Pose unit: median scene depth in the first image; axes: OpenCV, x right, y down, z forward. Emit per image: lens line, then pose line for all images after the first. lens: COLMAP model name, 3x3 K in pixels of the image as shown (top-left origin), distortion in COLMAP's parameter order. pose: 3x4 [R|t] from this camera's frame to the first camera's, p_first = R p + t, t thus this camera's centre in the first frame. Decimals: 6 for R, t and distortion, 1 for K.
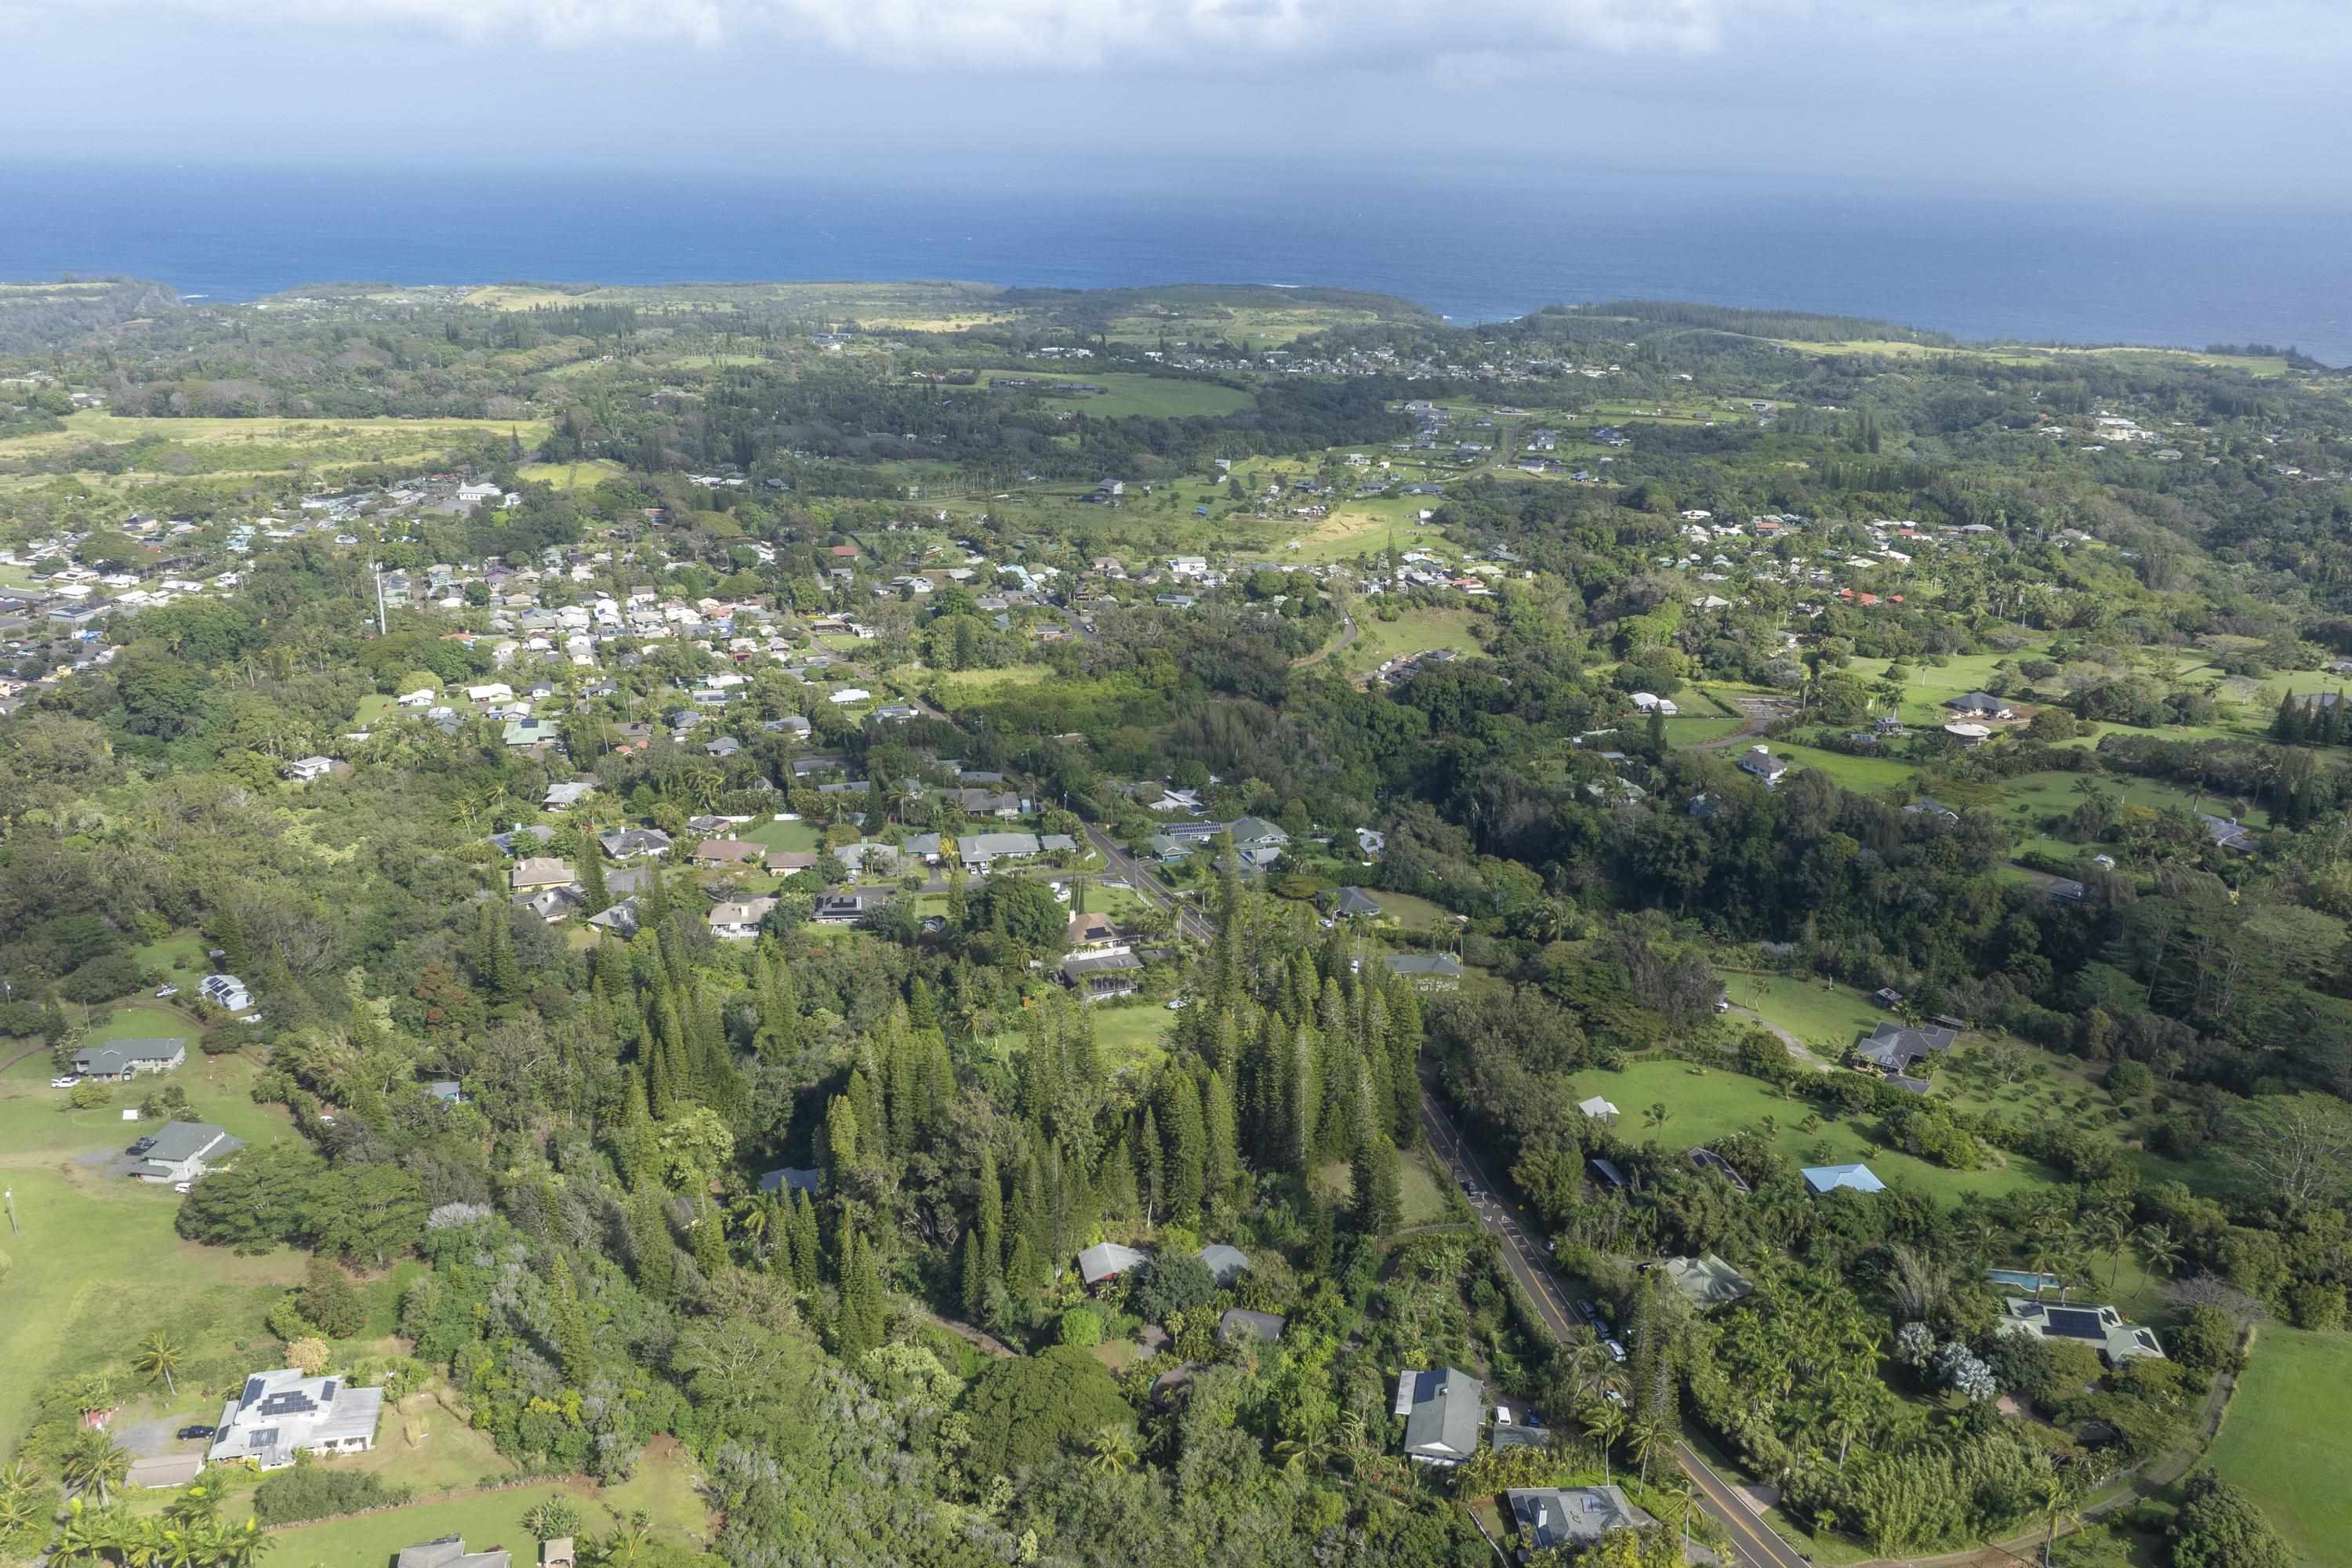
lens RADIAL K [[1938.3, 0, 1172.6], [0, 1938.3, 776.9], [0, 0, 1]] dist [-0.031859, 0.009988]
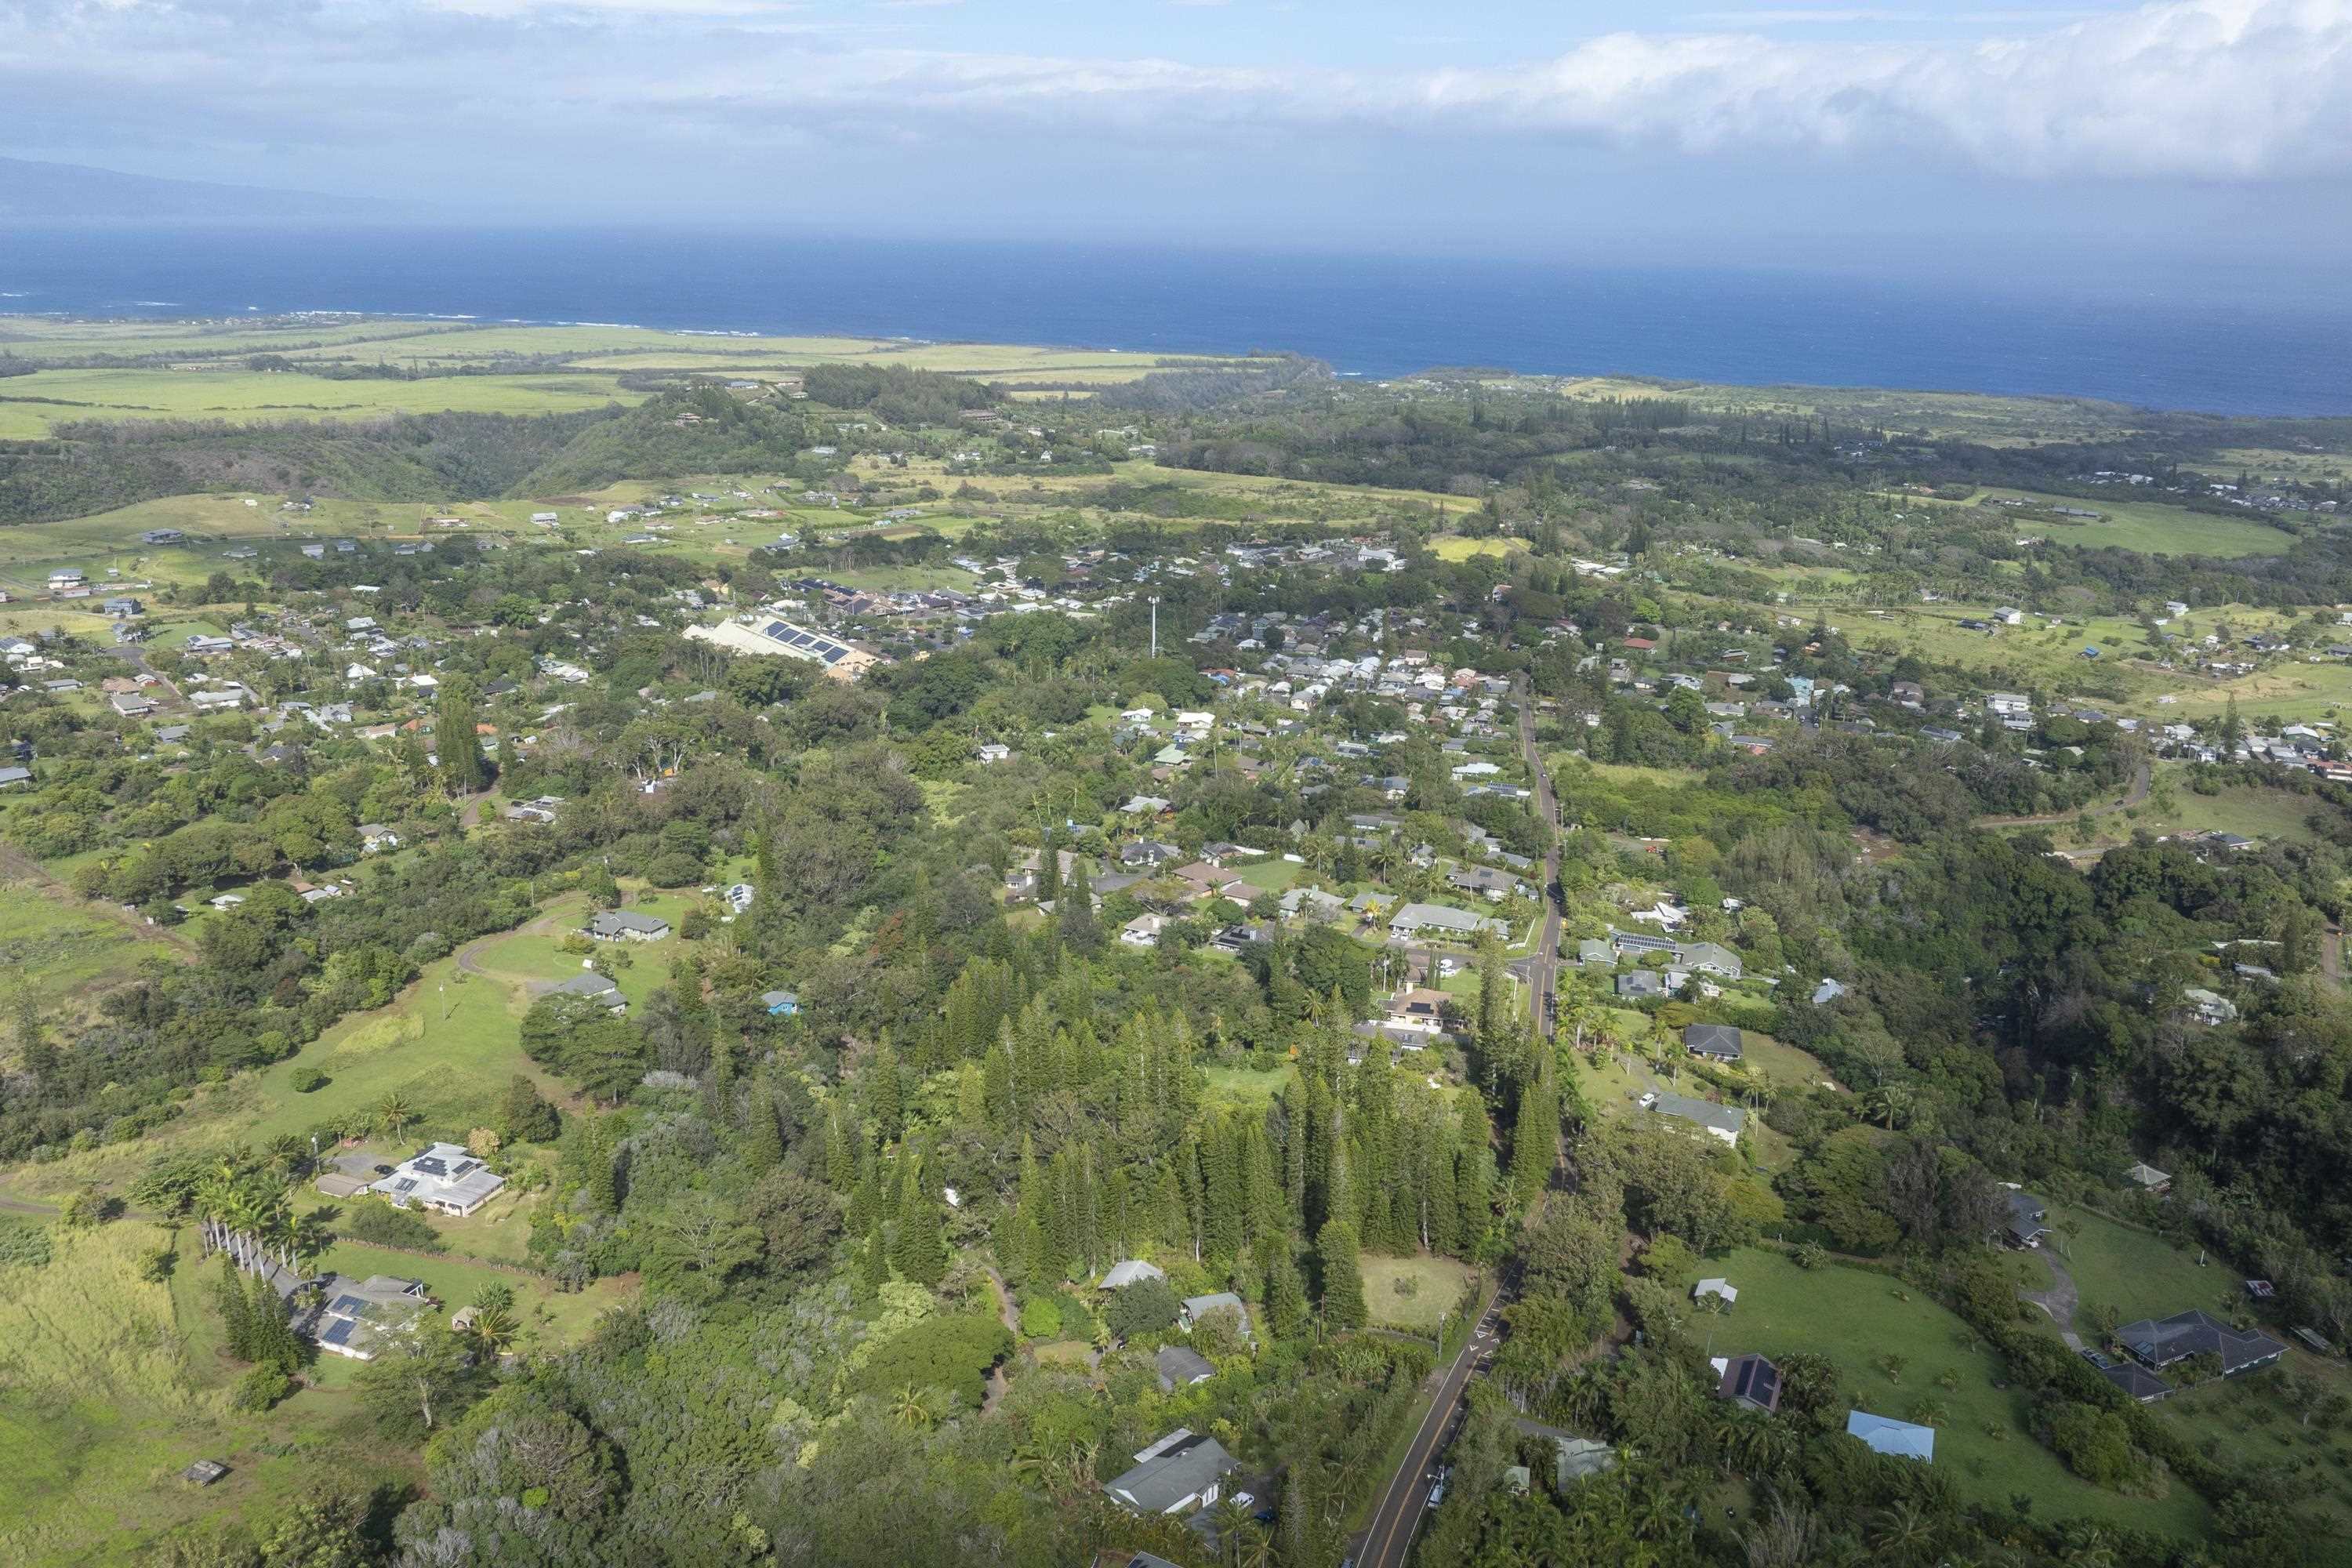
lens RADIAL K [[1938.3, 0, 1170.0], [0, 1938.3, 790.1], [0, 0, 1]] dist [-0.031859, 0.009988]
pose [[0.834071, 0.155158, -0.529388, 0.232957], [-0.178028, 0.983994, 0.007909, -0.009565], [0.522142, 0.087649, 0.848343, 0.048899]]
